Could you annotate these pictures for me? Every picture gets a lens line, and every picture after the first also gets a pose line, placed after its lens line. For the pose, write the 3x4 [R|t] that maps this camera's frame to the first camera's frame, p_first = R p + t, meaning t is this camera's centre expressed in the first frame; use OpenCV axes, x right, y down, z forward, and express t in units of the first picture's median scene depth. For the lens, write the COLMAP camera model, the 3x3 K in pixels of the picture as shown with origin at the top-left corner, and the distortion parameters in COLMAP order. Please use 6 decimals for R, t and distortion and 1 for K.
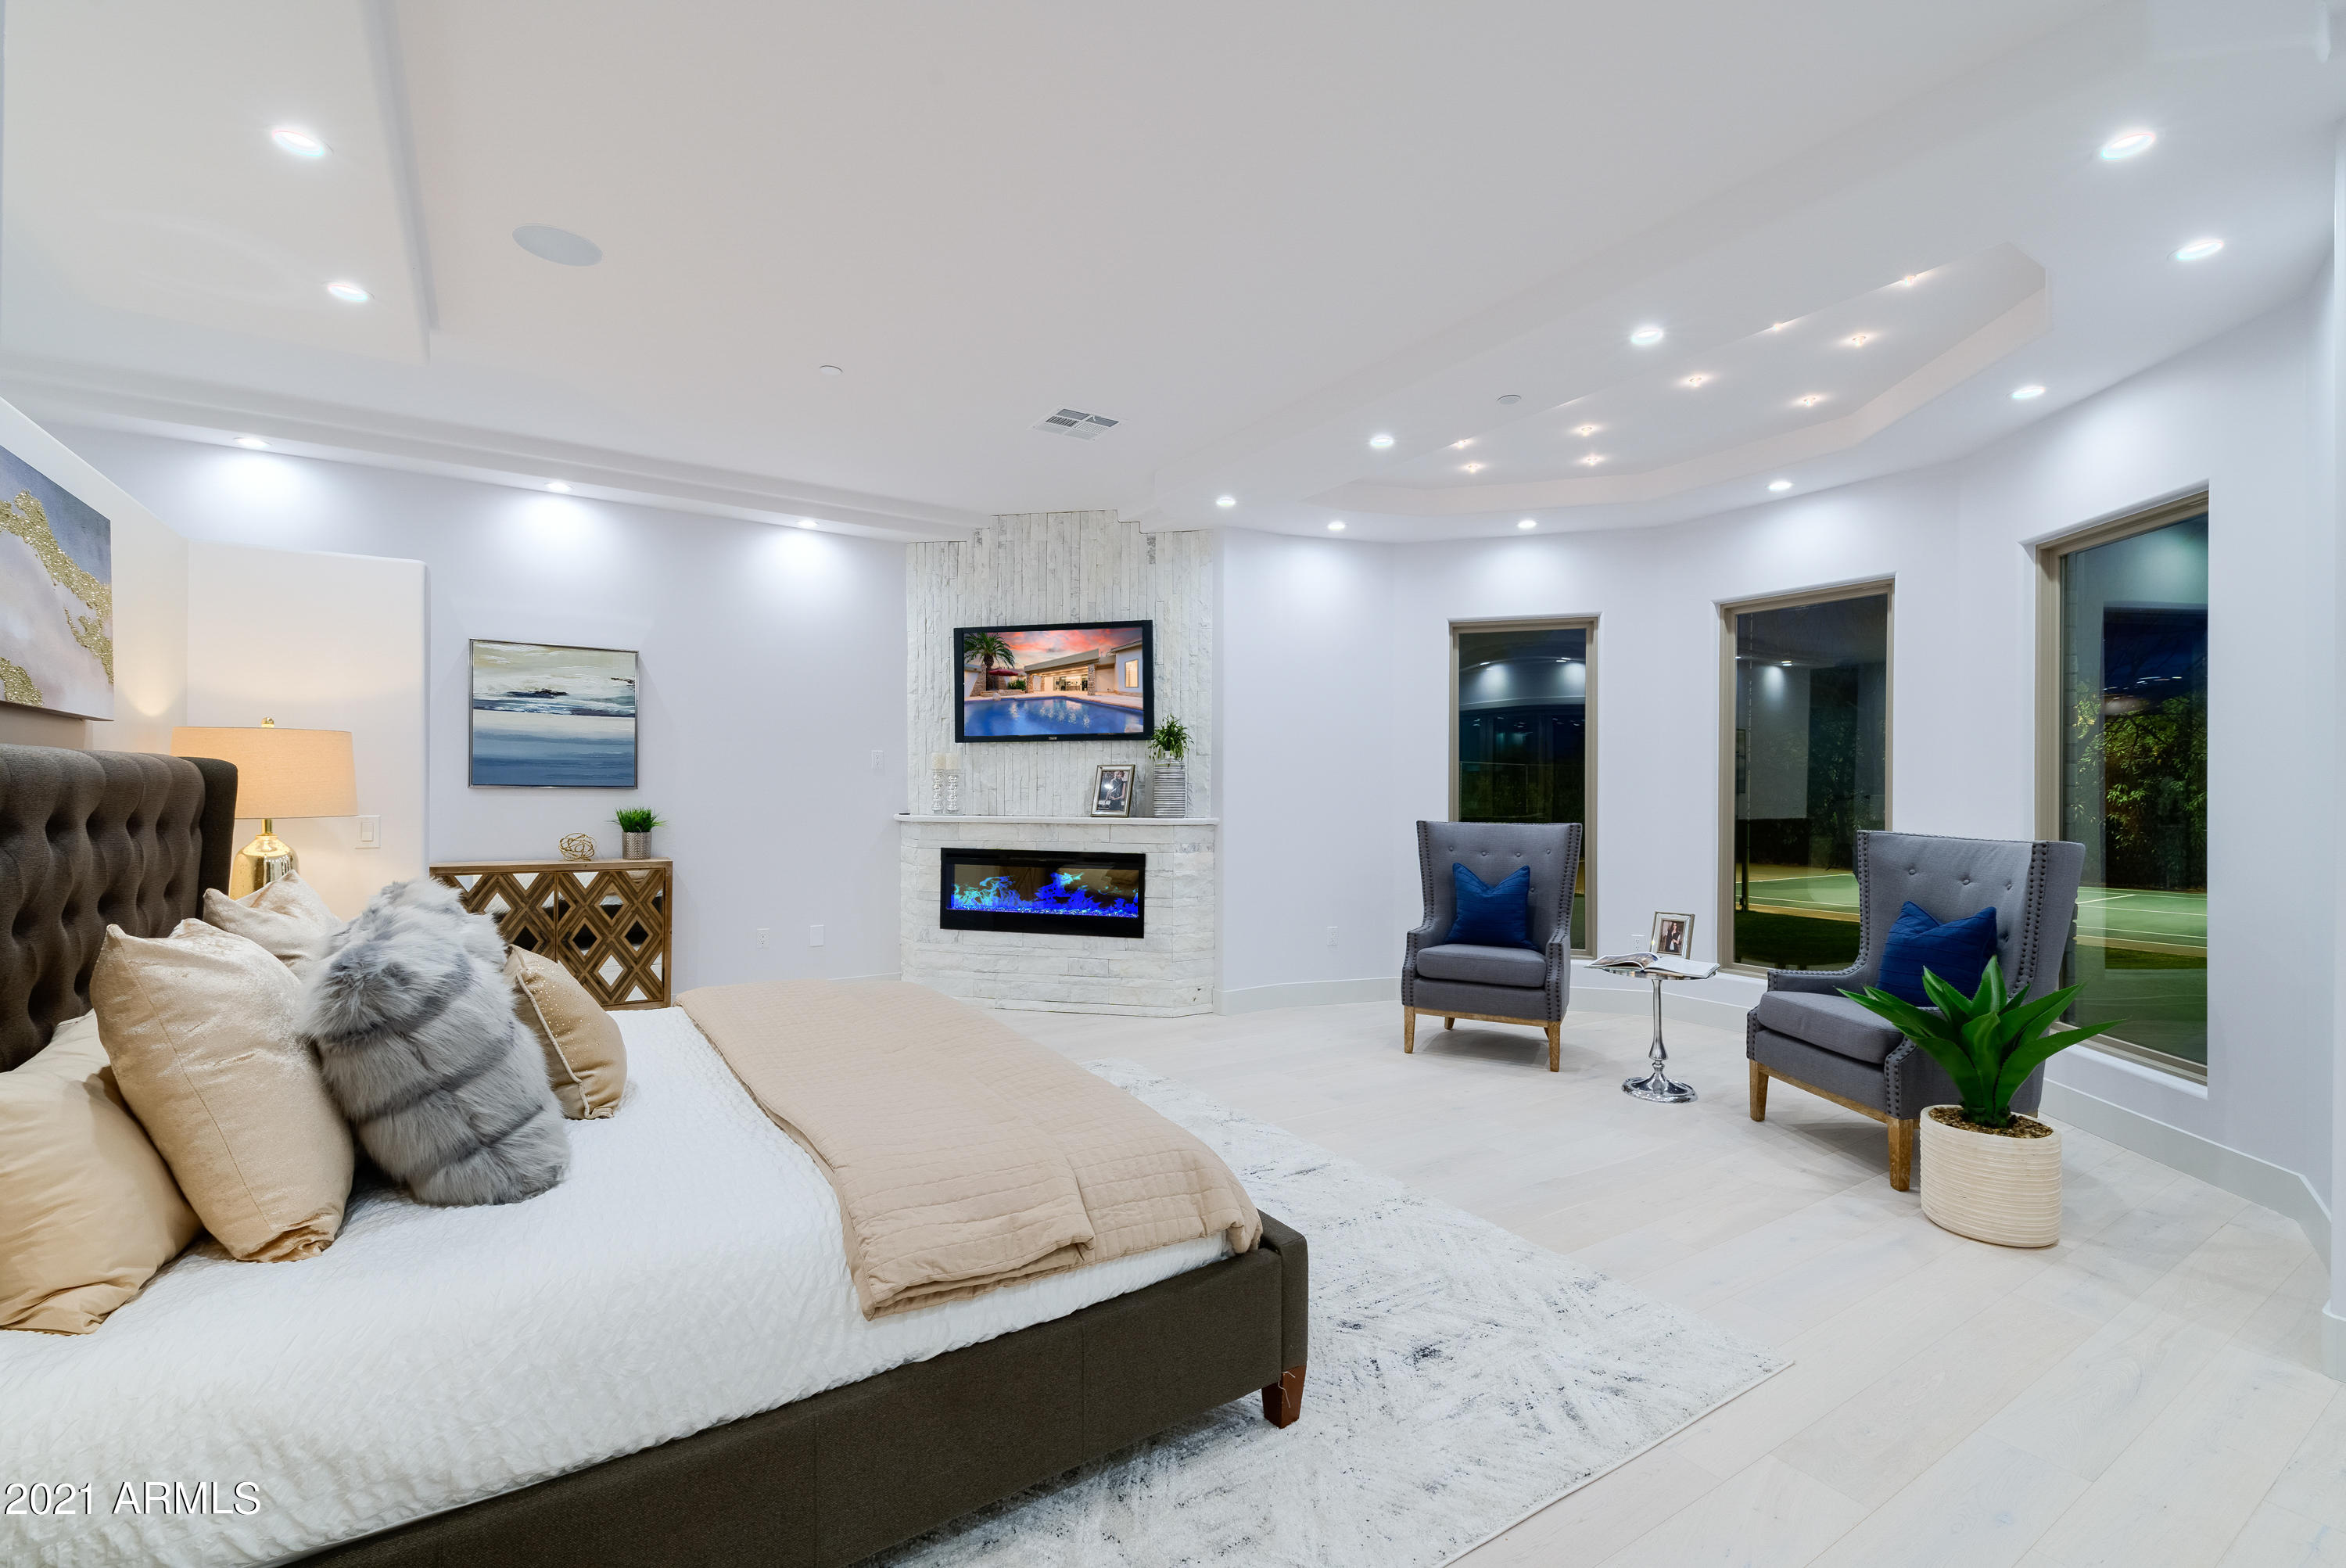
lens RADIAL K [[999.5, 0, 1165.3], [0, 999.5, 811.5], [0, 0, 1]] dist [-0.002350, -0.000409]
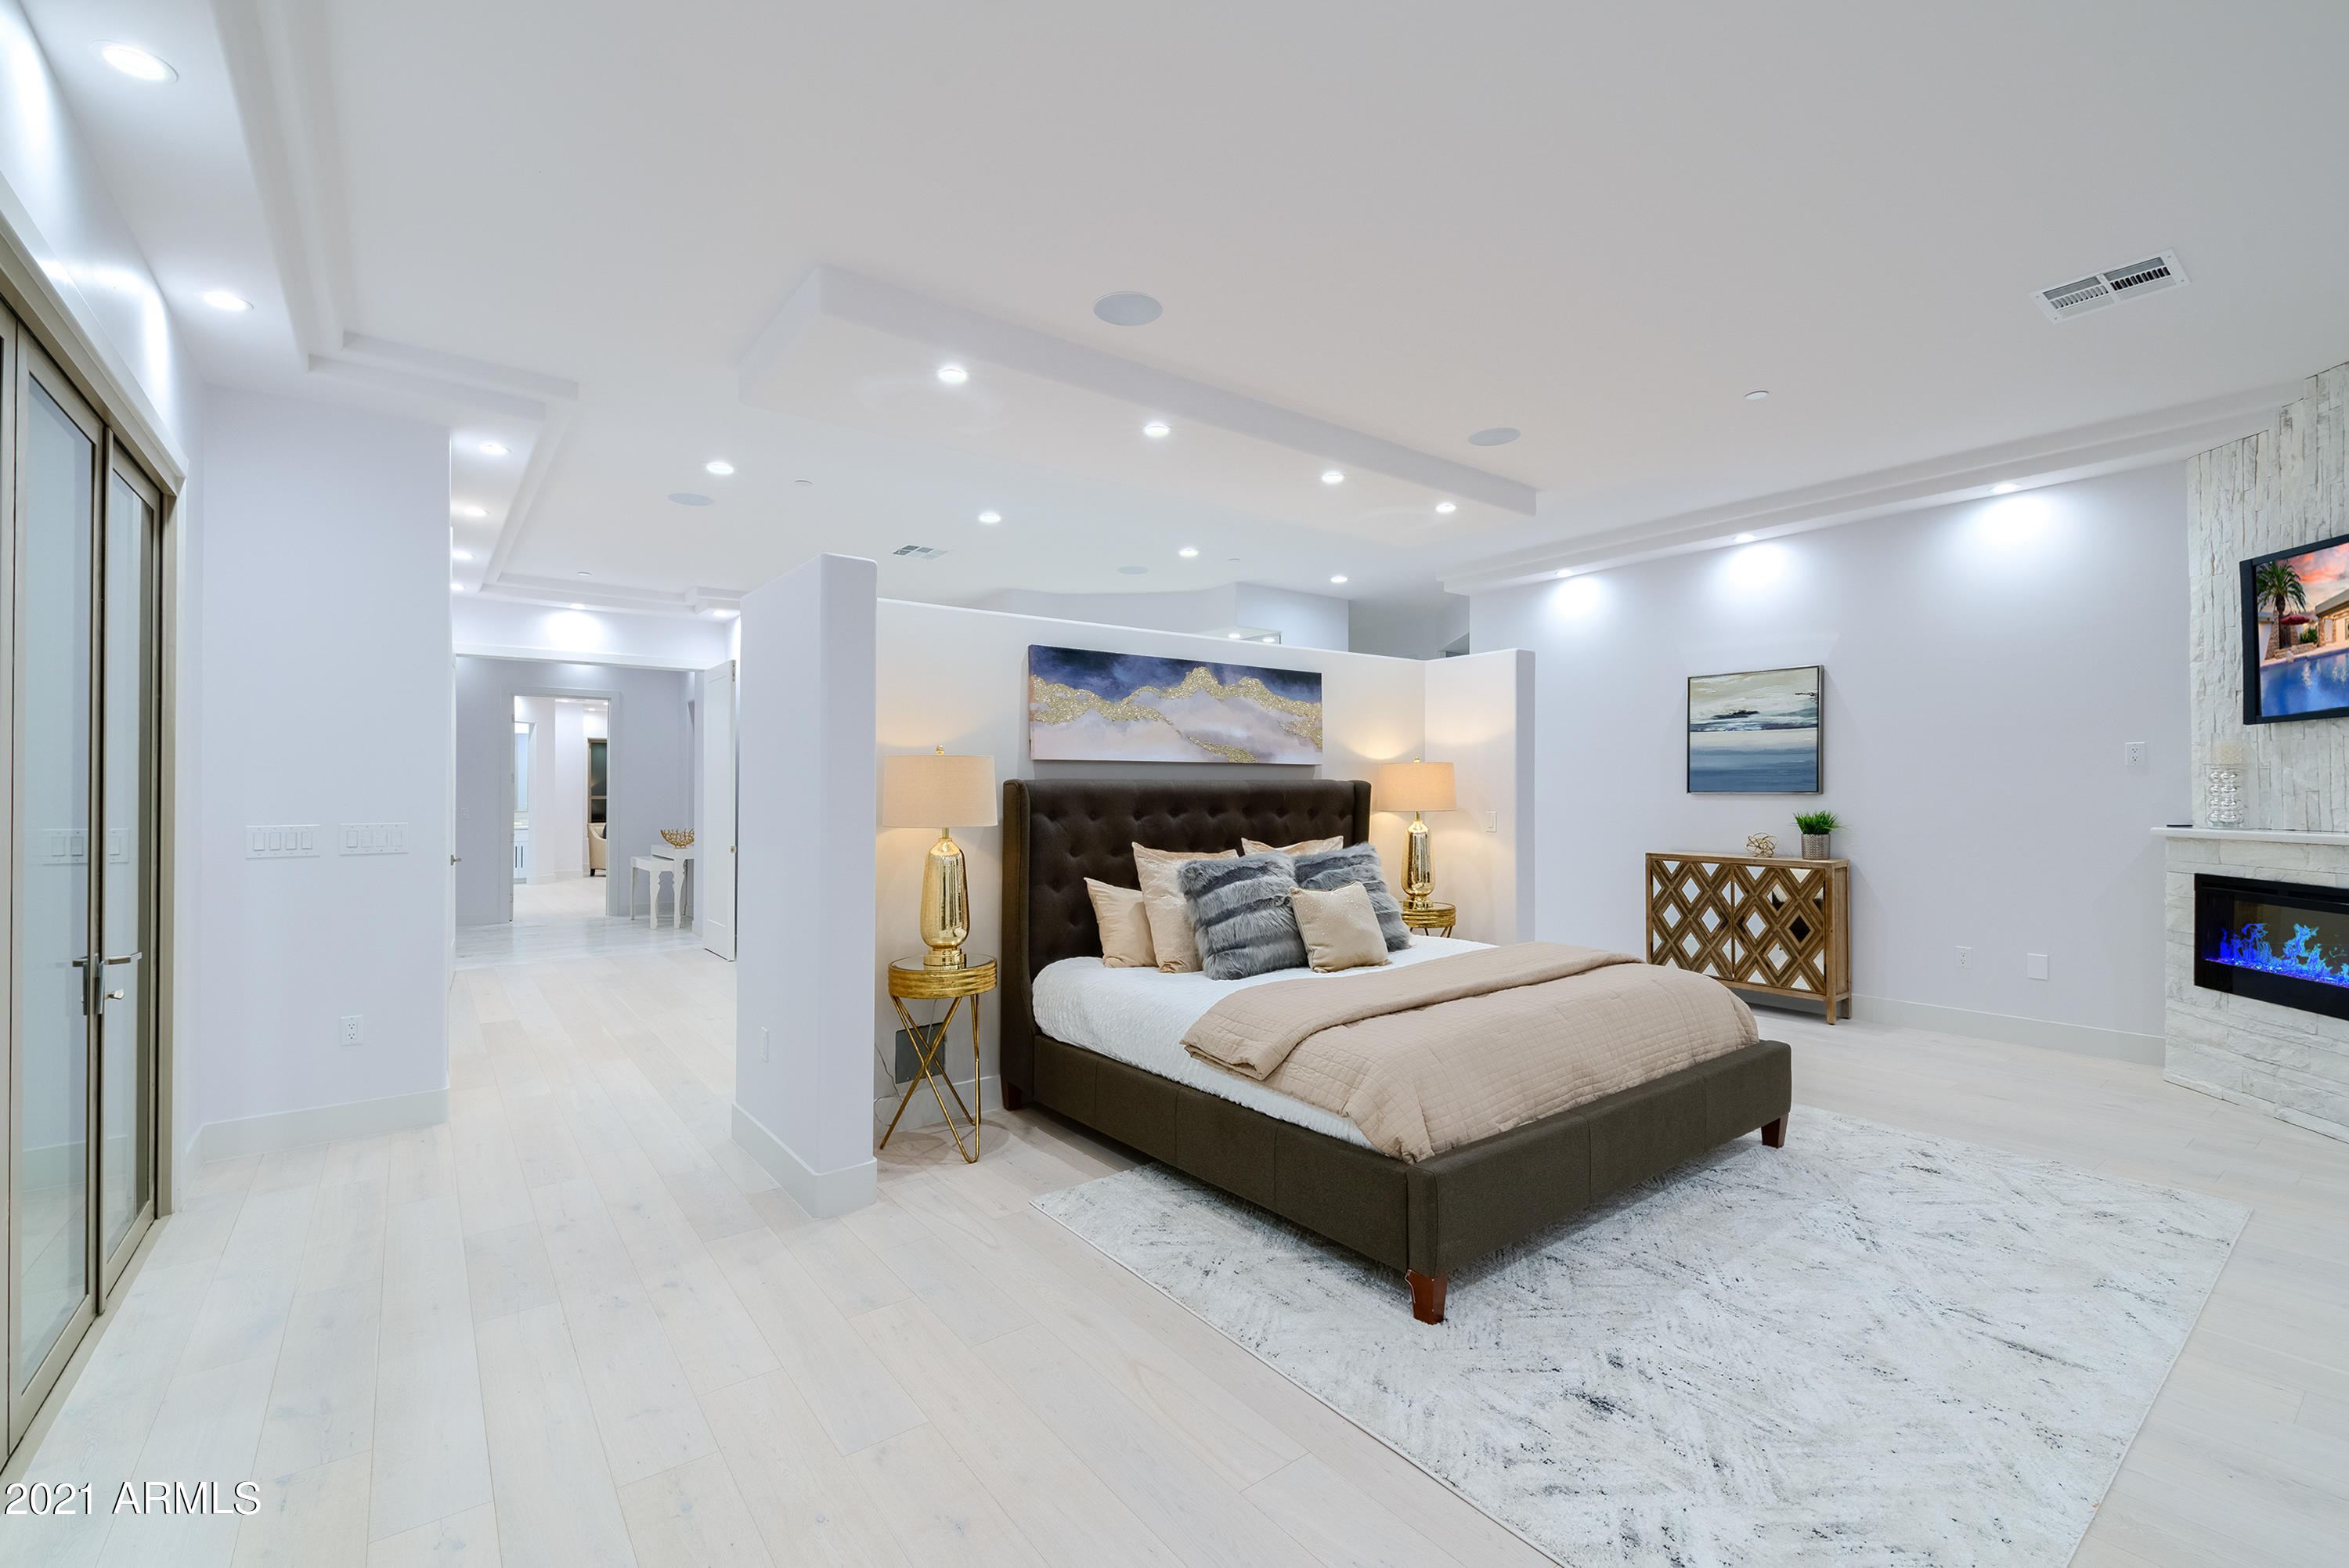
lens RADIAL K [[1000.7, 0, 1166.8], [0, 1000.7, 811.6], [0, 0, 1]] dist [-0.002350, -0.000409]
pose [[0.085101, 0.017360, -0.996221, 0.488081], [-0.017740, 0.999716, 0.015906, -0.008735], [0.996214, 0.016319, 0.085385, 0.214772]]
